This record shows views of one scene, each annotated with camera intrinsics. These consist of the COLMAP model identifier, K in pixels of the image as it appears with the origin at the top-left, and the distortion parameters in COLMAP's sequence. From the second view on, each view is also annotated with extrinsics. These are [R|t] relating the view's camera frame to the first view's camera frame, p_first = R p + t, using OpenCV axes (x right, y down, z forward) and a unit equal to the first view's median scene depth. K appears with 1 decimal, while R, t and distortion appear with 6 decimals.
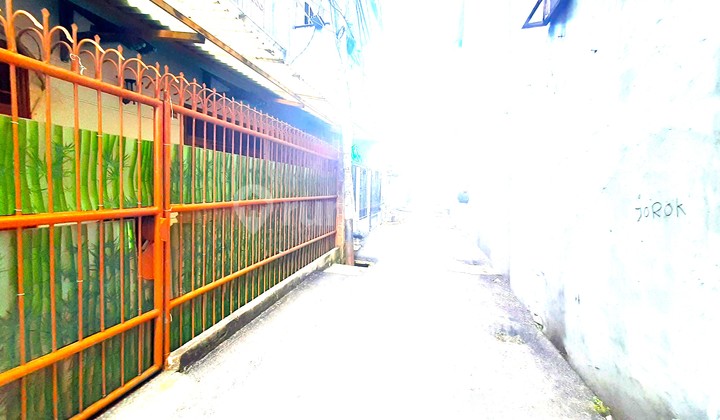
lens RADIAL K [[323.9, 0, 360.0], [0, 323.9, 210.0], [0, 0, 1]] dist [0.000001, 0.000007]
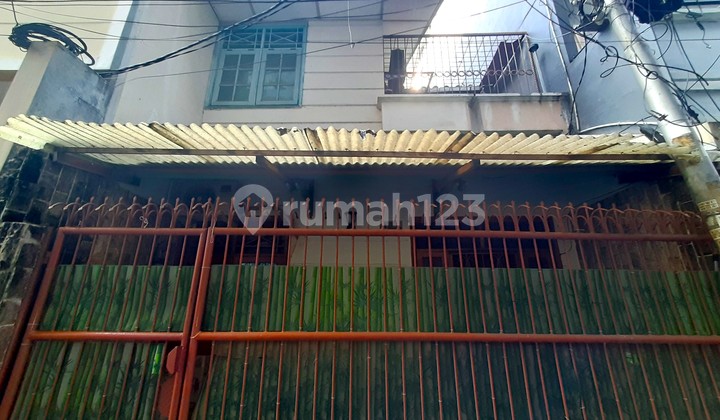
lens RADIAL K [[255.2, 0, 359.4], [0, 255.2, 227.0], [0, 0, 1]] dist [0.000751, 0.000035]
pose [[0.233126, -0.307597, -0.922516, 0.166829], [-0.073022, 0.940439, -0.332026, -0.049818], [0.969701, 0.144768, 0.196779, 0.736035]]
